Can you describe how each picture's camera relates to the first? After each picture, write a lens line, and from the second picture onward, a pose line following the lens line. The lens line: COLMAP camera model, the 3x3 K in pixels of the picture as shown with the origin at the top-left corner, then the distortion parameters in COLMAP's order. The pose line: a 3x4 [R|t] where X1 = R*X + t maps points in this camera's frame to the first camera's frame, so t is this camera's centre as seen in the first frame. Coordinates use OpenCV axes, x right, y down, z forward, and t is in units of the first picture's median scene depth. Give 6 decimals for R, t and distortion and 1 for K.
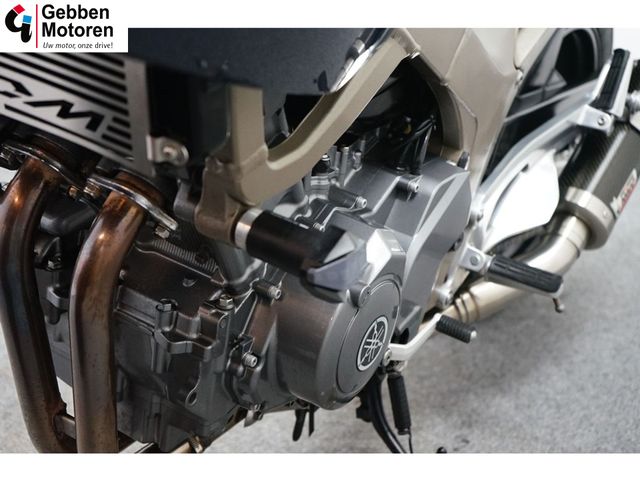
lens RADIAL K [[1006.2, 0, 320.0], [0, 1006.2, 240.0], [0, 0, 1]] dist [-0.008233, -0.001830]
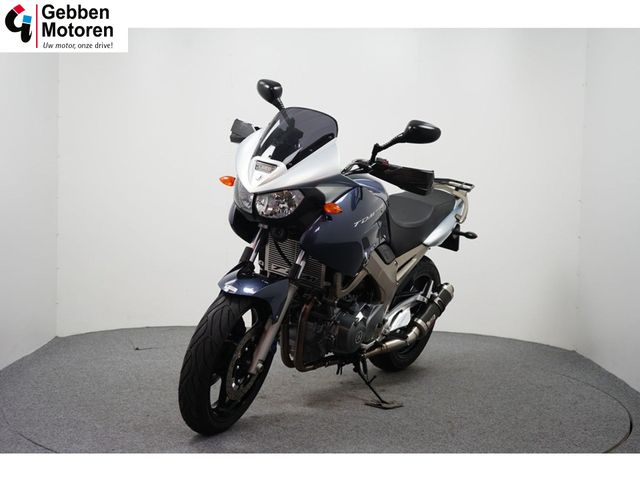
lens RADIAL K [[954.4, 0, 320.0], [0, 954.4, 240.0], [0, 0, 1]] dist [0.006374, 0.007063]
pose [[0.999060, 0.040306, 0.015944, -0.182507], [-0.034541, 0.962544, -0.268915, 0.742195], [-0.026186, 0.268111, 0.963032, -2.839274]]
